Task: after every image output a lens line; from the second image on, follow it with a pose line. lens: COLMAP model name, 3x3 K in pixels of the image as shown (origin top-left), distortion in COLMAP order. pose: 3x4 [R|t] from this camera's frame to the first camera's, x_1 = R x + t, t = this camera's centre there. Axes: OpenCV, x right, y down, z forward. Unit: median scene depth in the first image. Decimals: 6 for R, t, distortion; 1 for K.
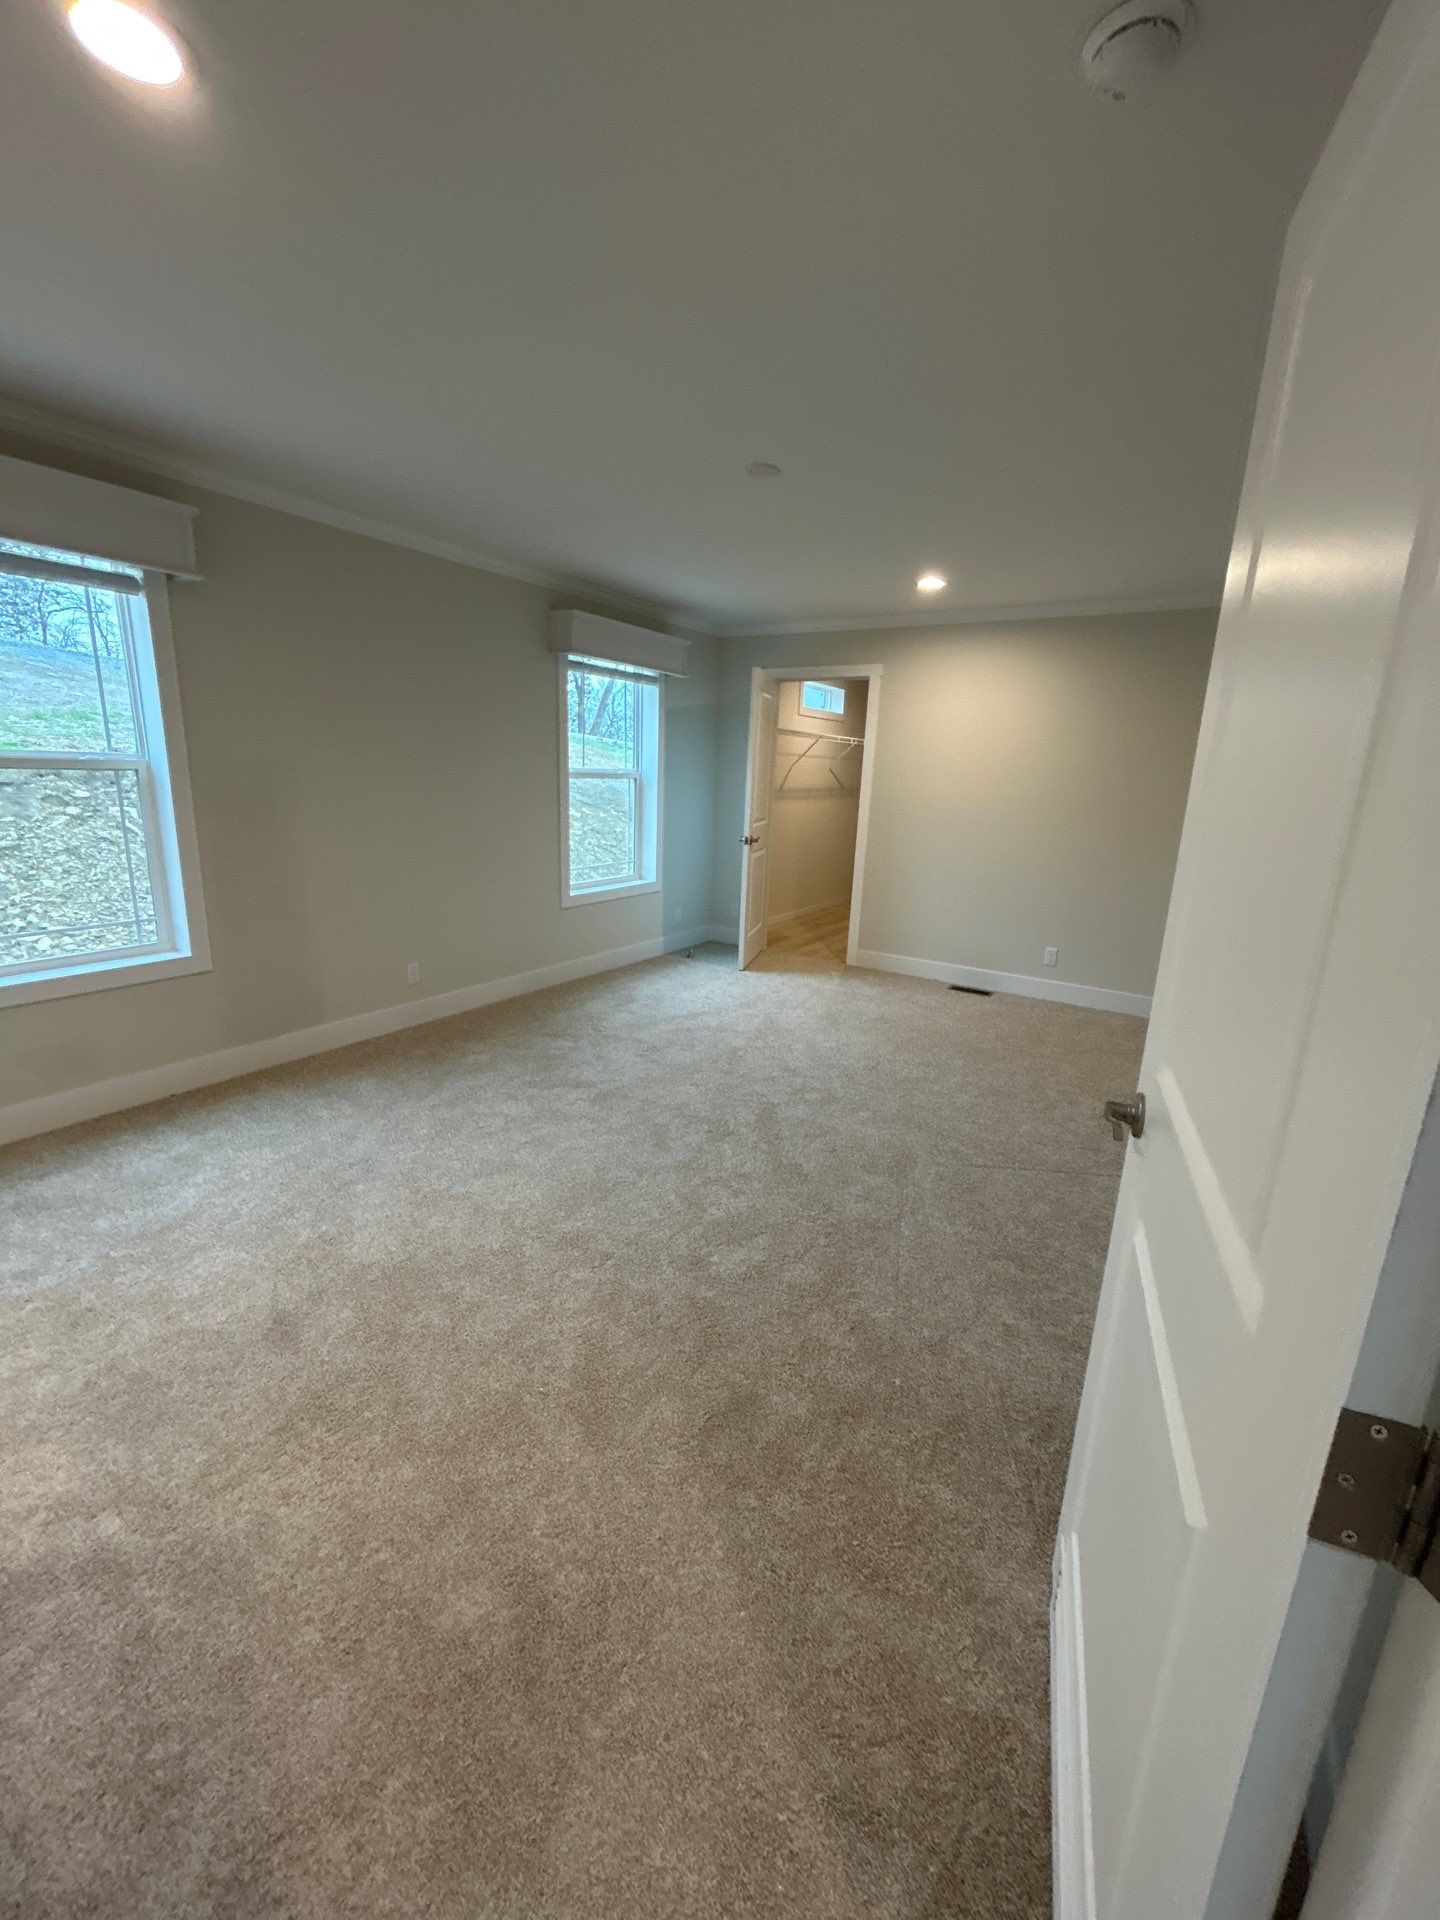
lens RADIAL K [[784.4, 0, 718.7], [0, 784.4, 938.7], [0, 0, 1]] dist [0.016939, -0.000181]
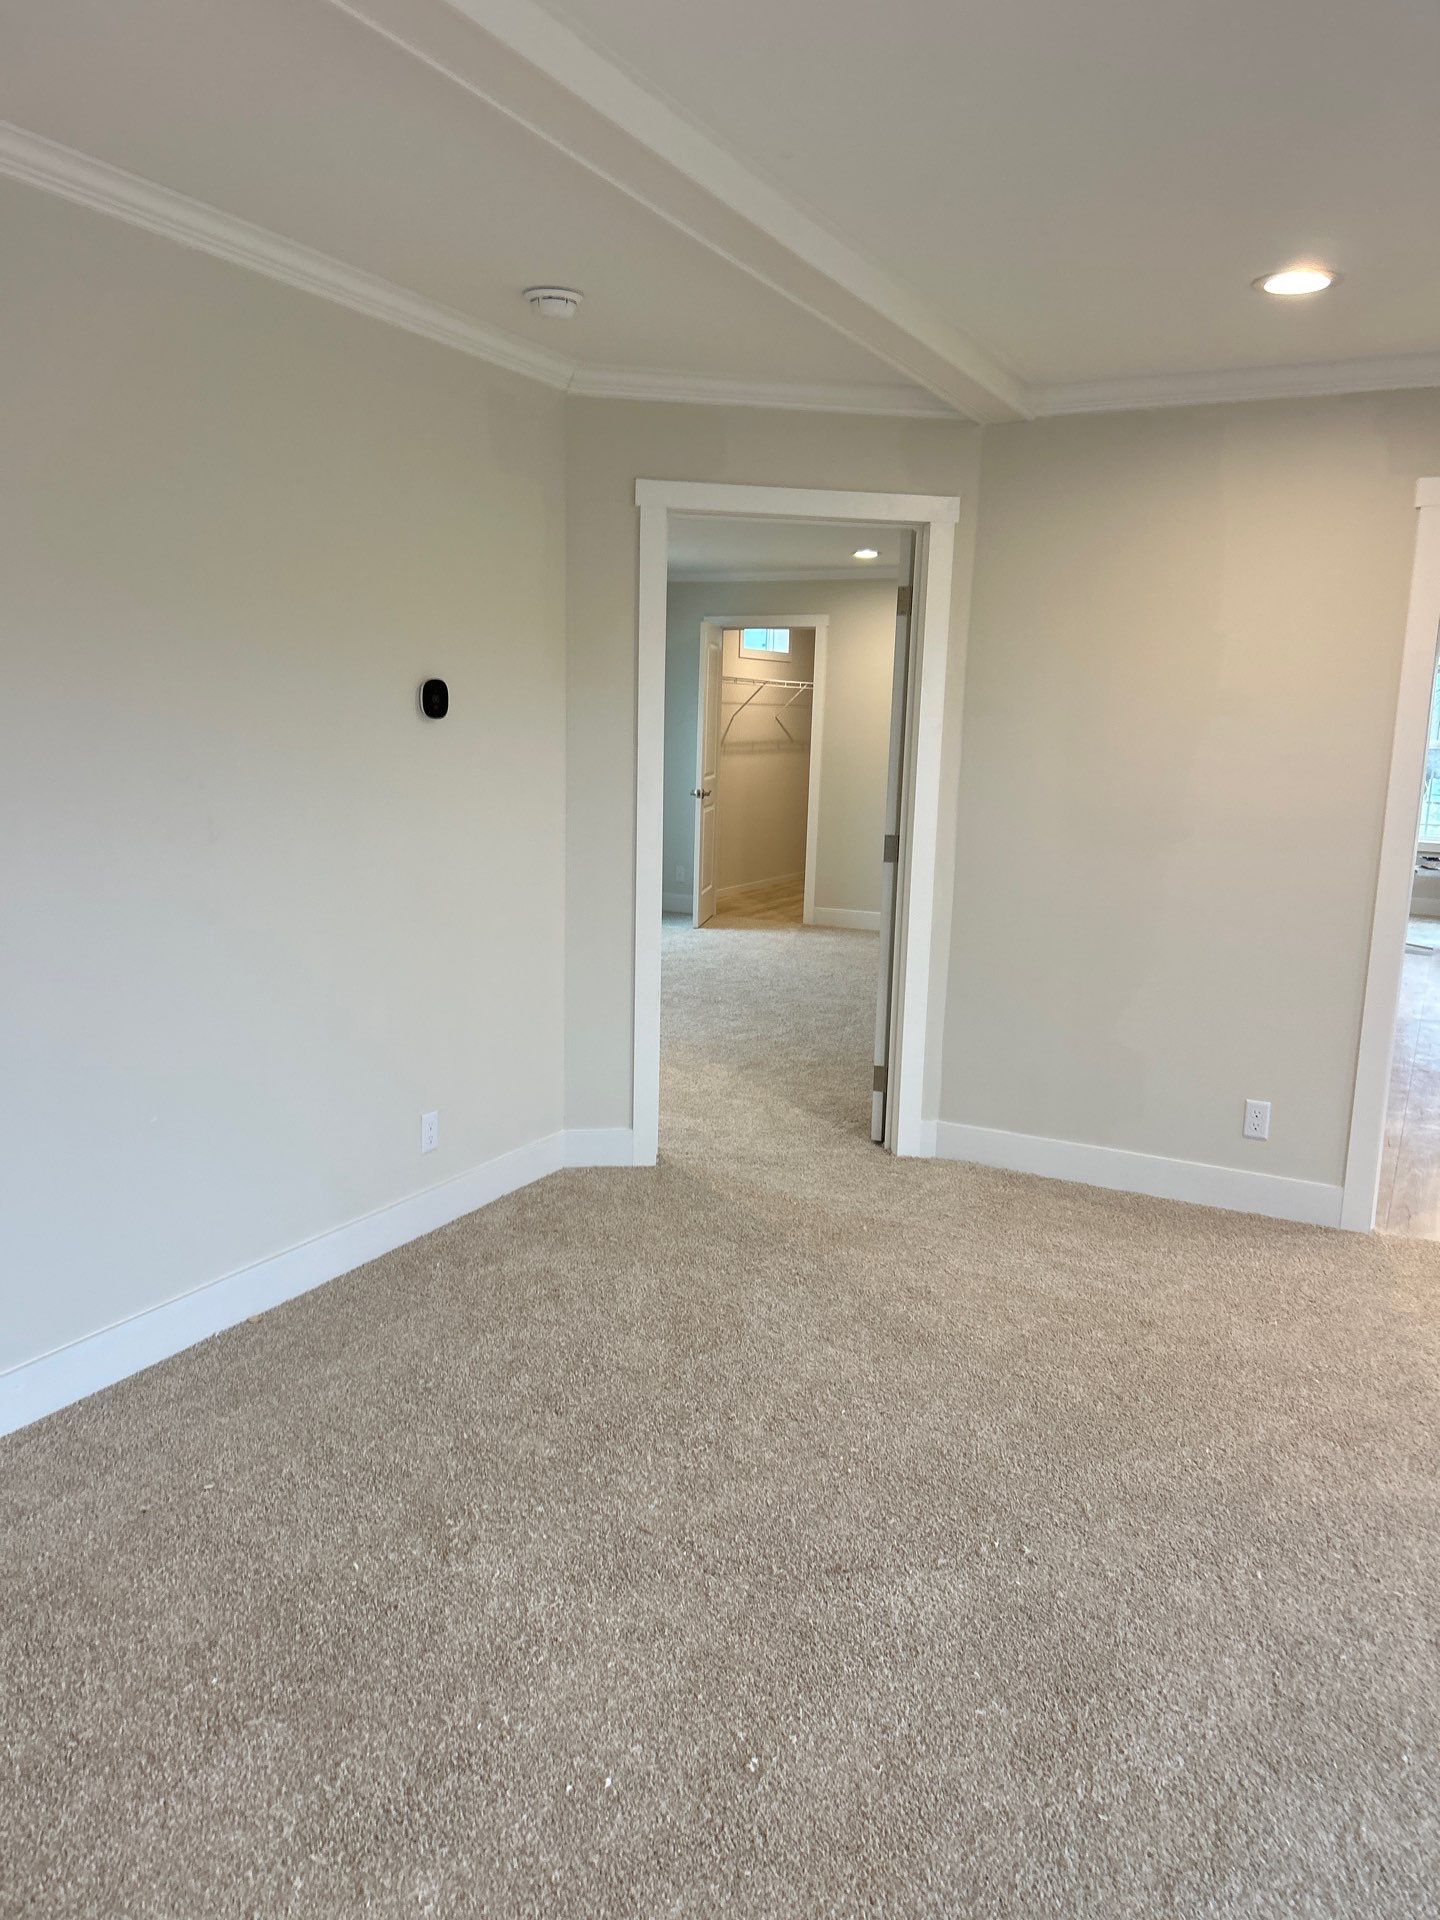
lens RADIAL K [[1435.2, 0, 704.1], [0, 1435.2, 962.1], [0, 0, 1]] dist [0.050124, -0.054532]
pose [[0.994977, -0.030811, 0.095249, -0.120986], [0.034812, 0.998568, -0.040627, 0.141861], [-0.093860, 0.043738, 0.994624, -0.696933]]
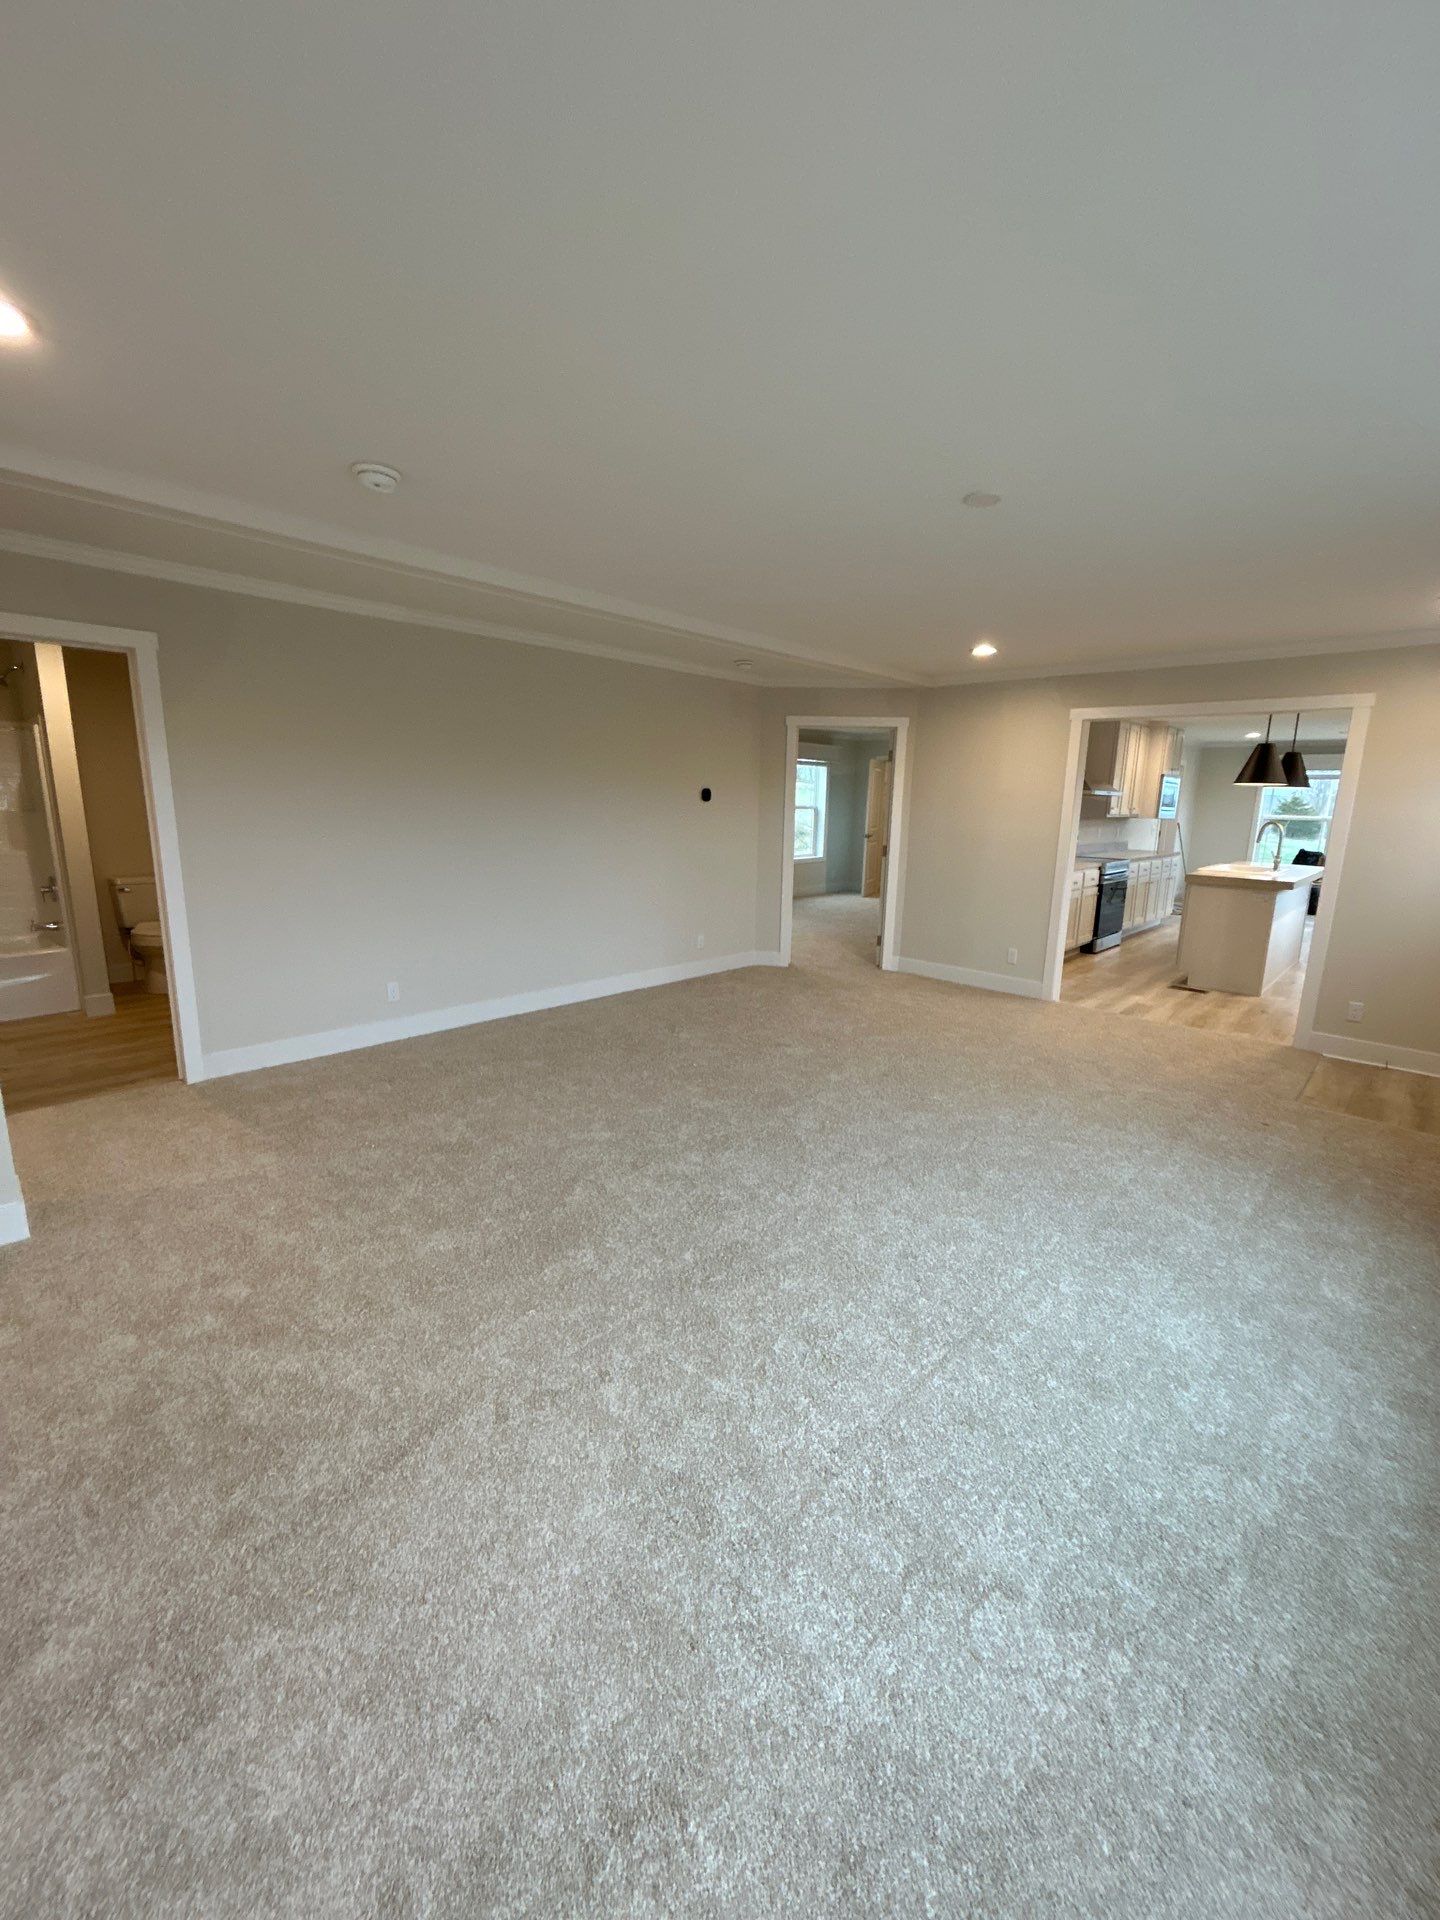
lens RADIAL K [[784.4, 0, 718.7], [0, 784.4, 938.7], [0, 0, 1]] dist [0.016939, -0.000181]
pose [[0.982687, 0.013183, -0.184802, 0.035863], [-0.021141, 0.998929, -0.041157, 0.227925], [0.184061, 0.044351, 0.981914, -1.065244]]
